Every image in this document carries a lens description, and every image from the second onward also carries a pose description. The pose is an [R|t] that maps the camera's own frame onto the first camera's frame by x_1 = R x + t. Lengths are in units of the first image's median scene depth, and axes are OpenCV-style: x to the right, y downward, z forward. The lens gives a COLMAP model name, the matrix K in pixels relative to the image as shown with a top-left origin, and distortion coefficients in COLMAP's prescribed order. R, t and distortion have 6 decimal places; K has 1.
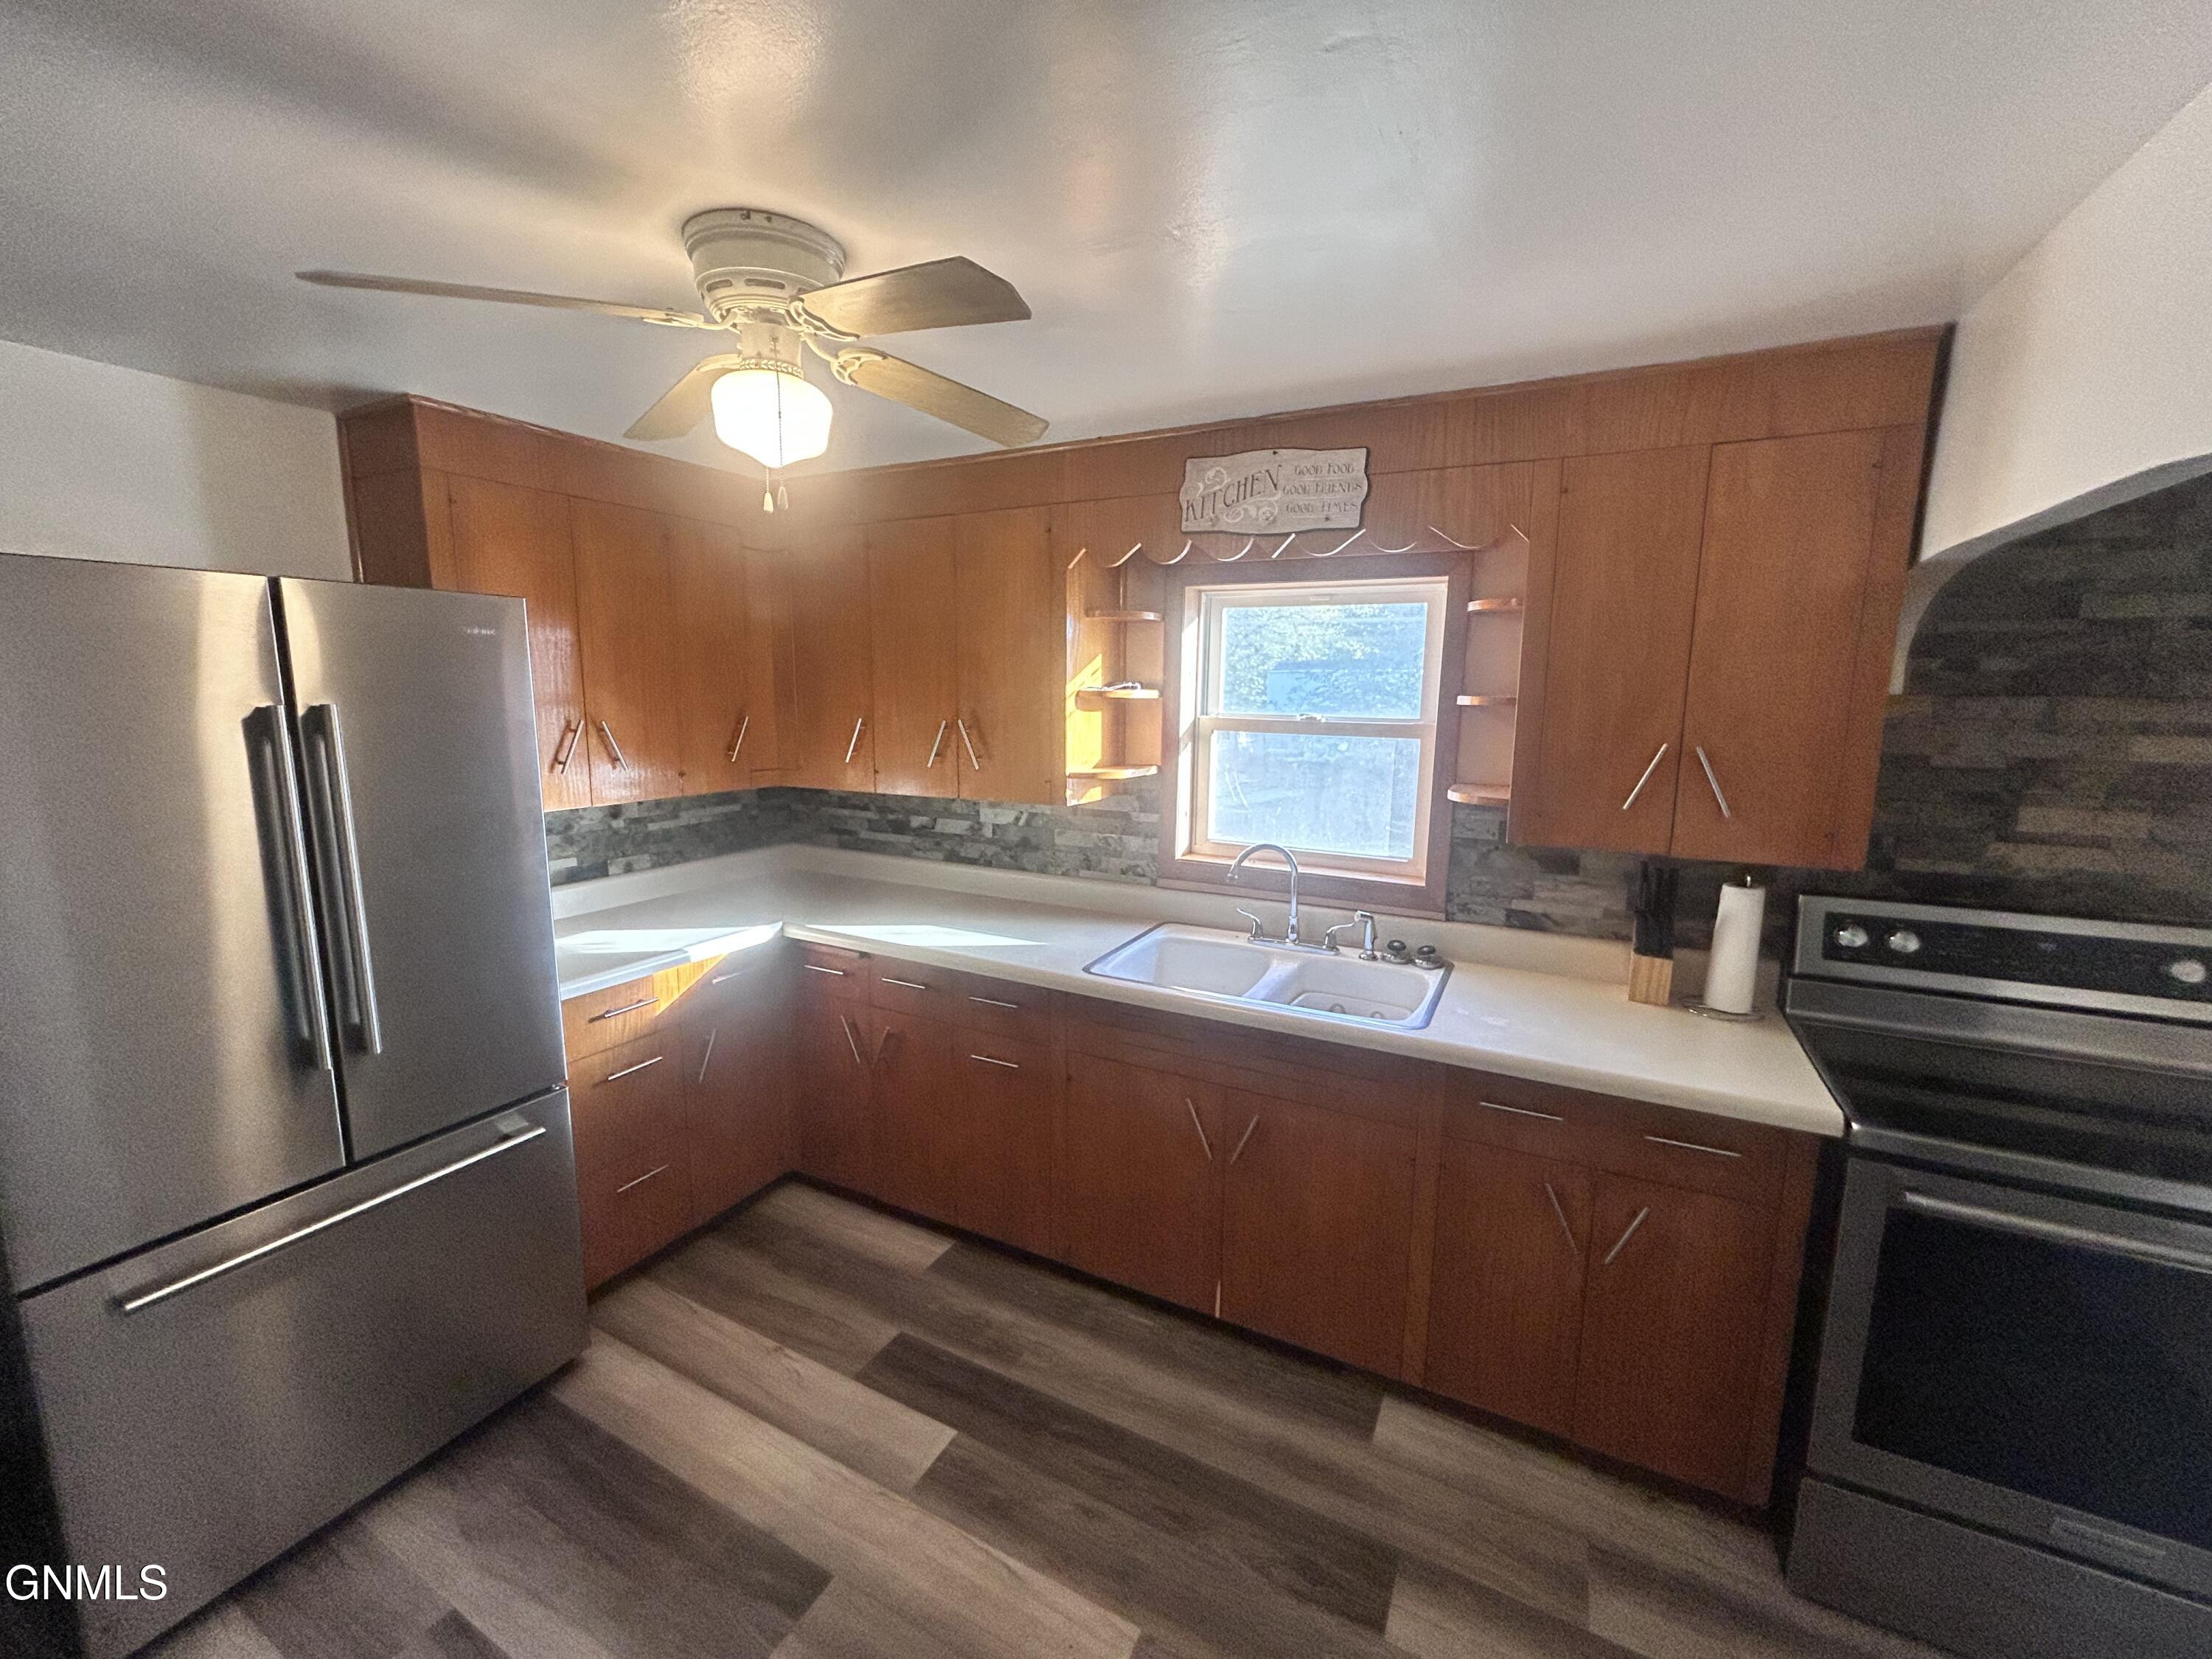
lens RADIAL K [[897.3, 0, 1106.5], [0, 897.3, 827.9], [0, 0, 1]] dist [0.001140, 0.000405]
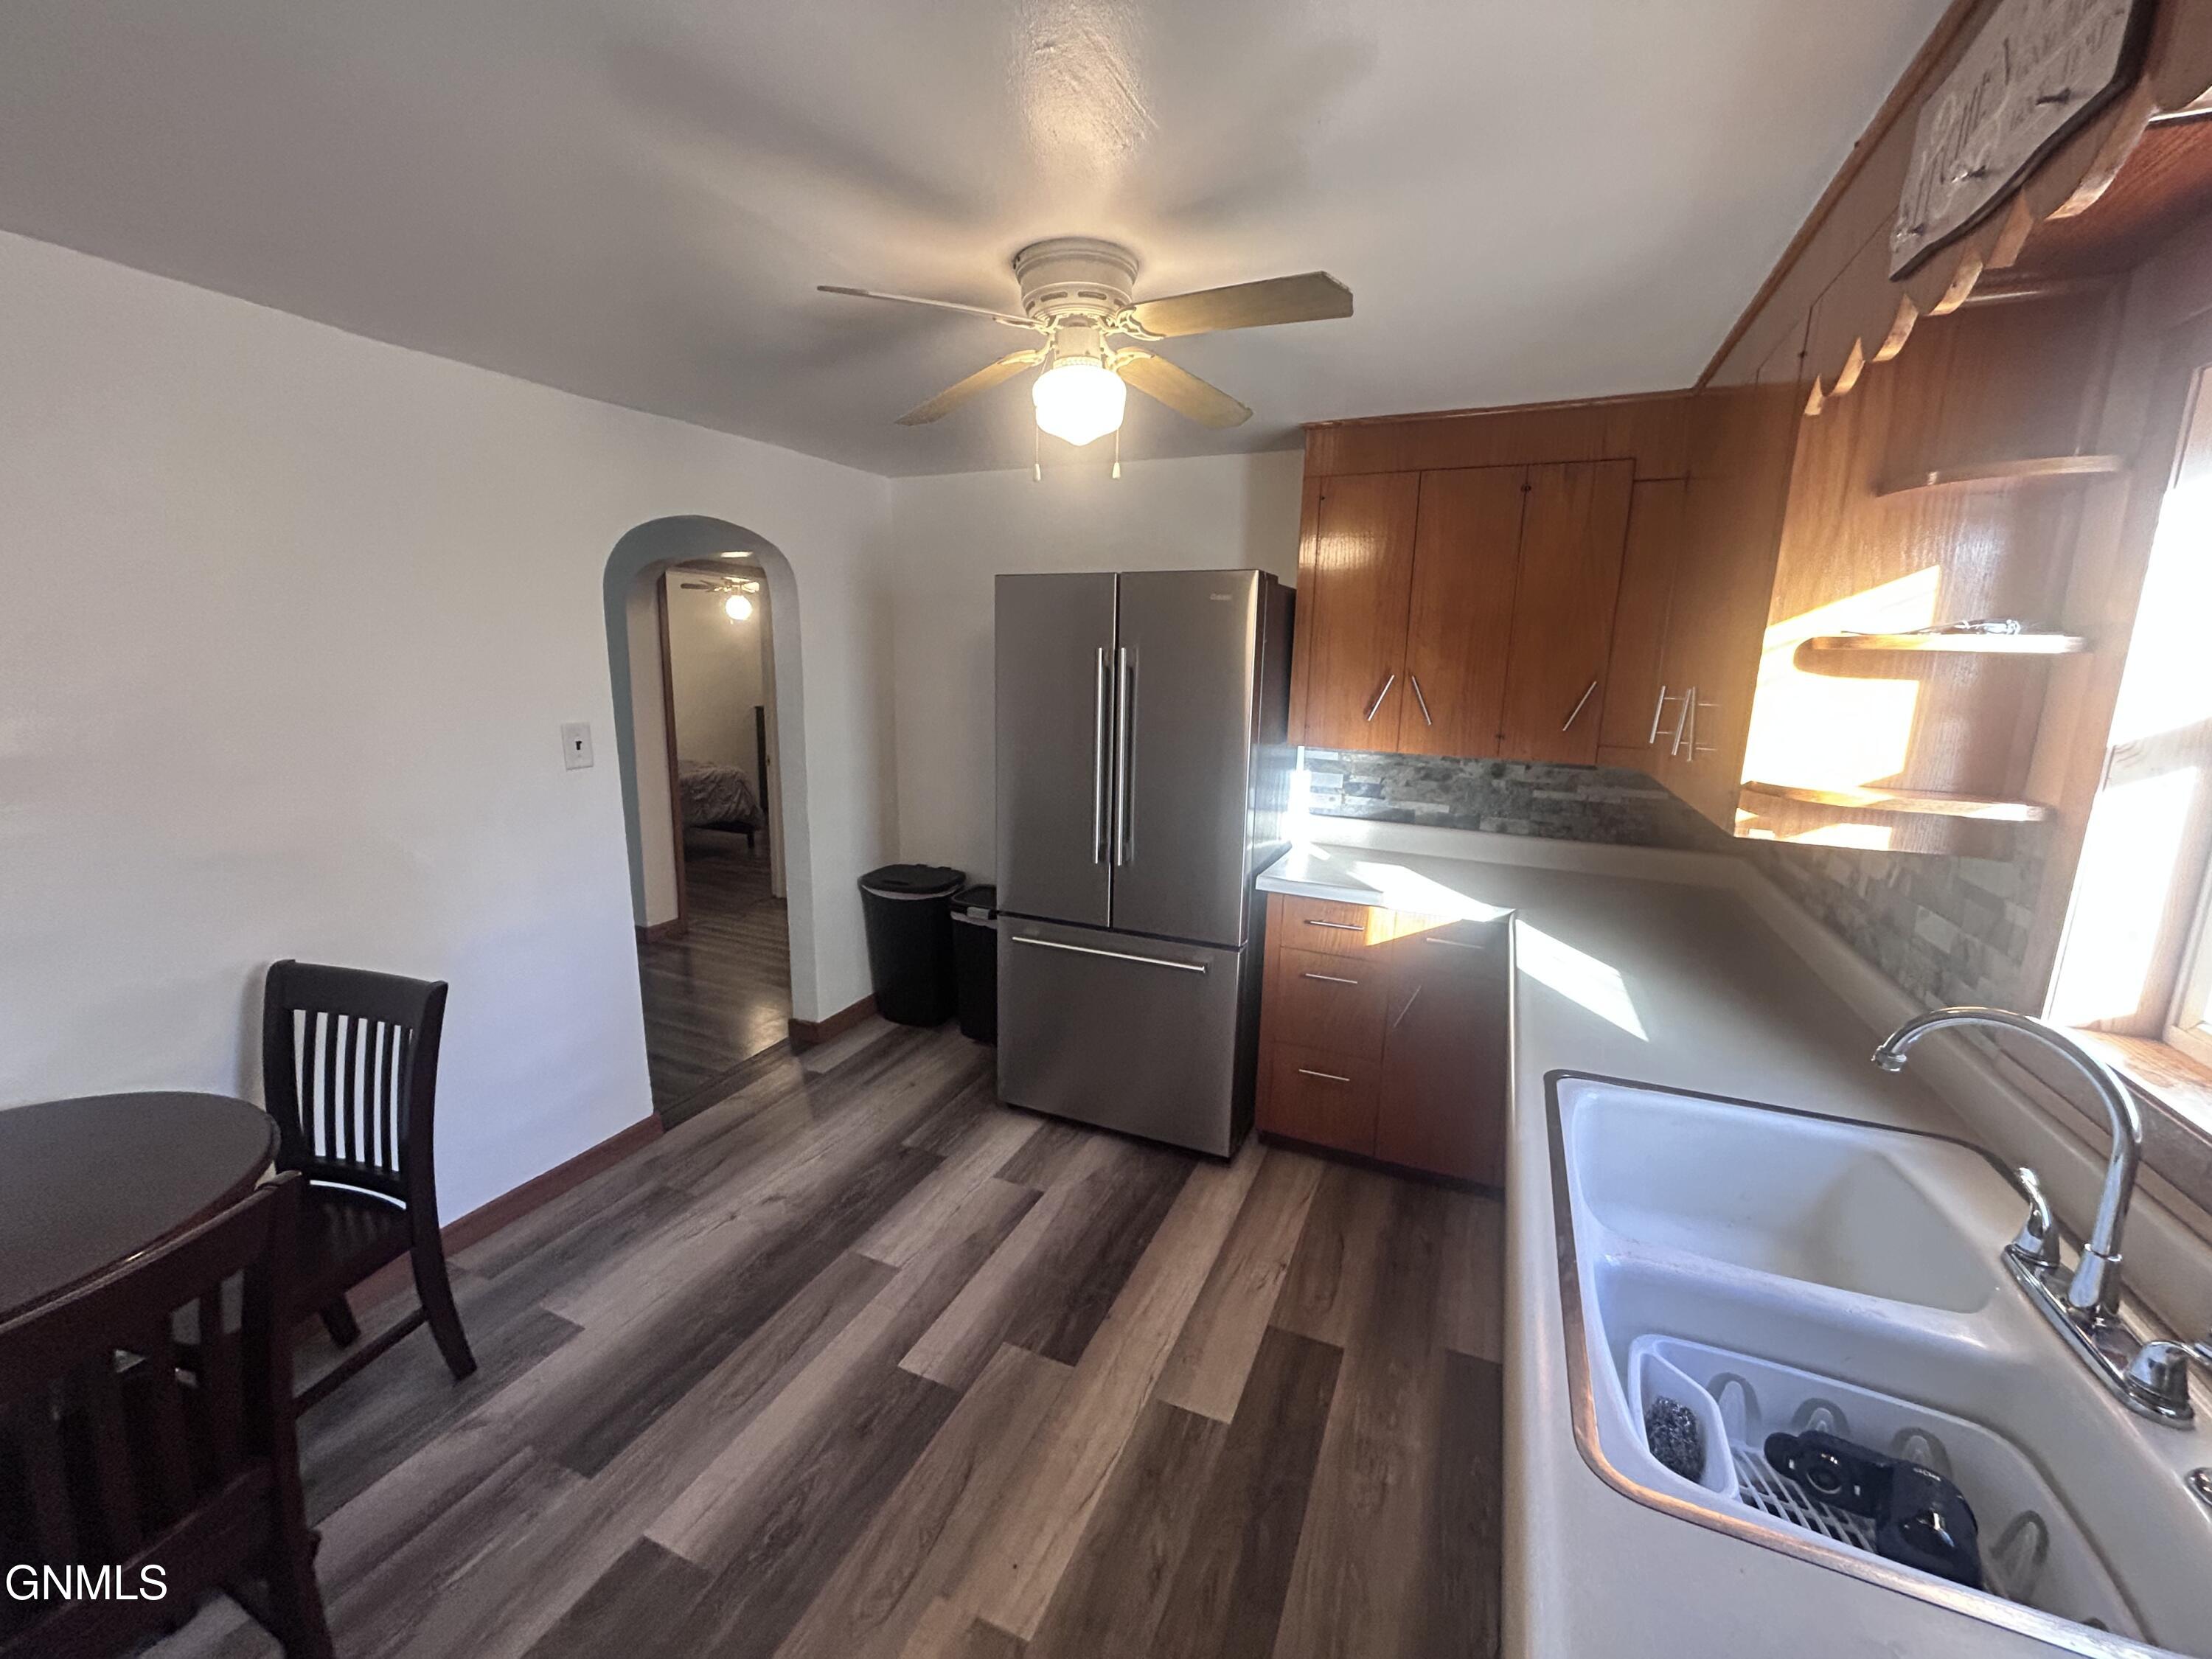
lens RADIAL K [[897.3, 0, 1104.8], [0, 897.3, 829.3], [0, 0, 1]] dist [0.001140, 0.000405]
pose [[0.064080, 0.184886, -0.980669, 0.559848], [-0.175298, 0.969494, 0.171325, -0.064005], [0.982428, 0.160931, 0.094535, 0.599353]]
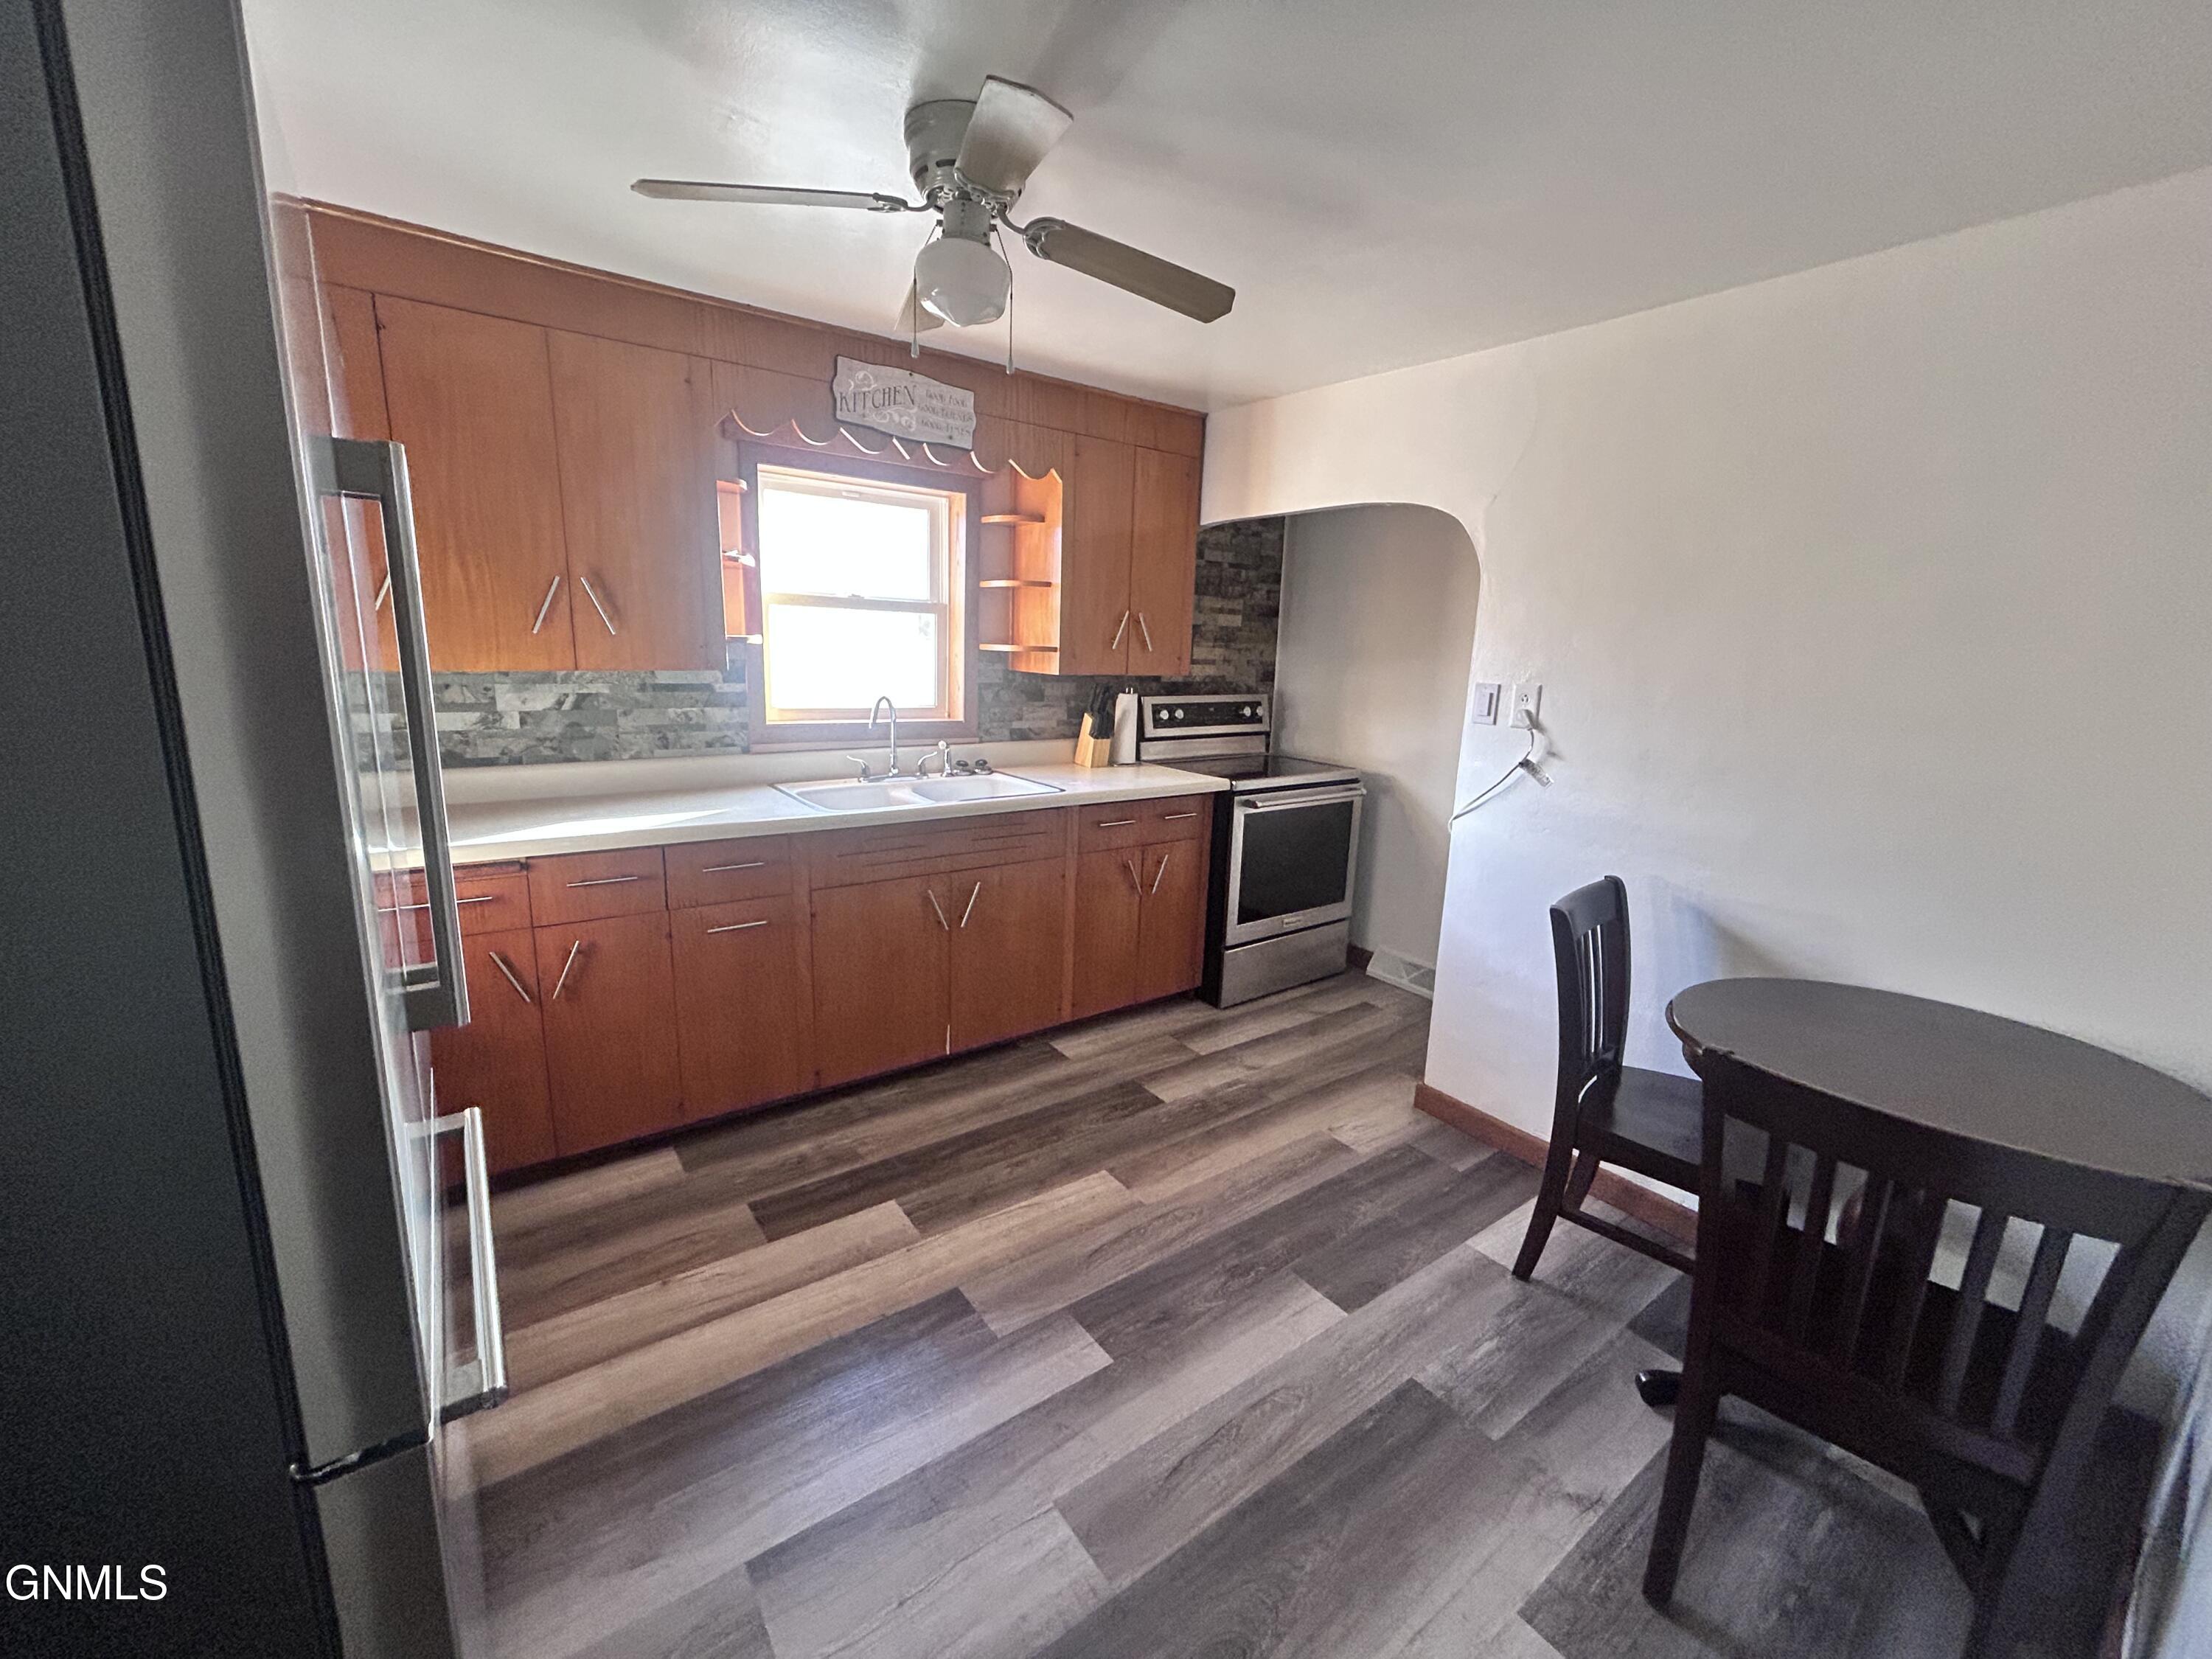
lens RADIAL K [[897.3, 0, 1103.5], [0, 897.3, 828.9], [0, 0, 1]] dist [0.001140, 0.000405]
pose [[0.439423, -0.180013, 0.880058, -0.866344], [0.111905, 0.983053, 0.145204, 0.056535], [-0.891282, 0.034677, 0.452121, 0.192366]]
